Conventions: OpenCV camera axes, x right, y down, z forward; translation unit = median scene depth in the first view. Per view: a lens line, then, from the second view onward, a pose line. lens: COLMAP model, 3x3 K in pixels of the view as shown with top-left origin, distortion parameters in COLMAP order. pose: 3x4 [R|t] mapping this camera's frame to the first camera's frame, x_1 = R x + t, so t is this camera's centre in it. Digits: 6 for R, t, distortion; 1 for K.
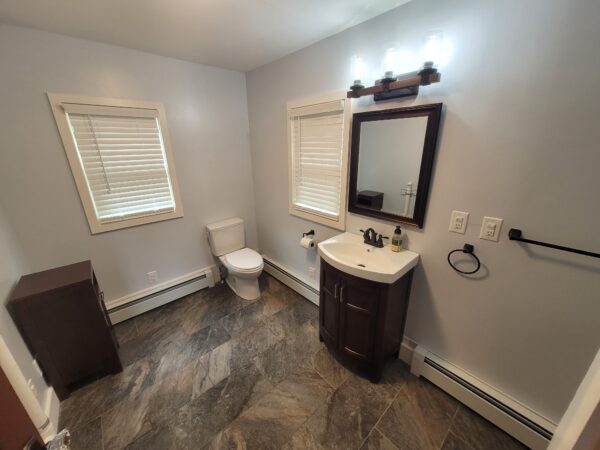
lens RADIAL K [[233.2, 0, 301.8], [0, 233.2, 224.4], [0, 0, 1]] dist [0.000981, -0.000140]
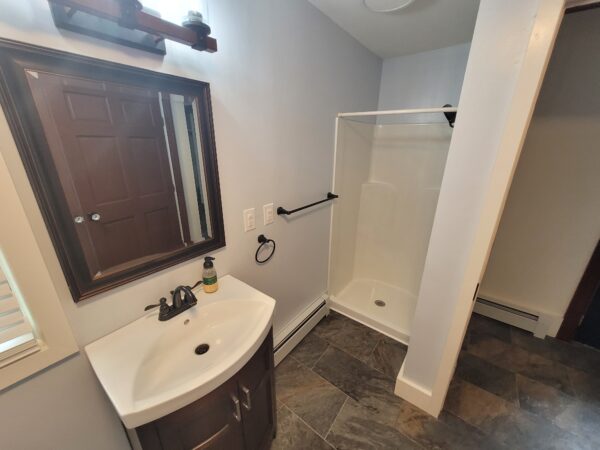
lens RADIAL K [[233.2, 0, 301.8], [0, 233.2, 224.4], [0, 0, 1]] dist [0.000981, -0.000140]
pose [[-0.186981, -0.316404, 0.930014, -0.276128], [0.311824, 0.878635, 0.361617, -0.269331], [-0.931560, 0.357616, -0.065626, 0.841968]]
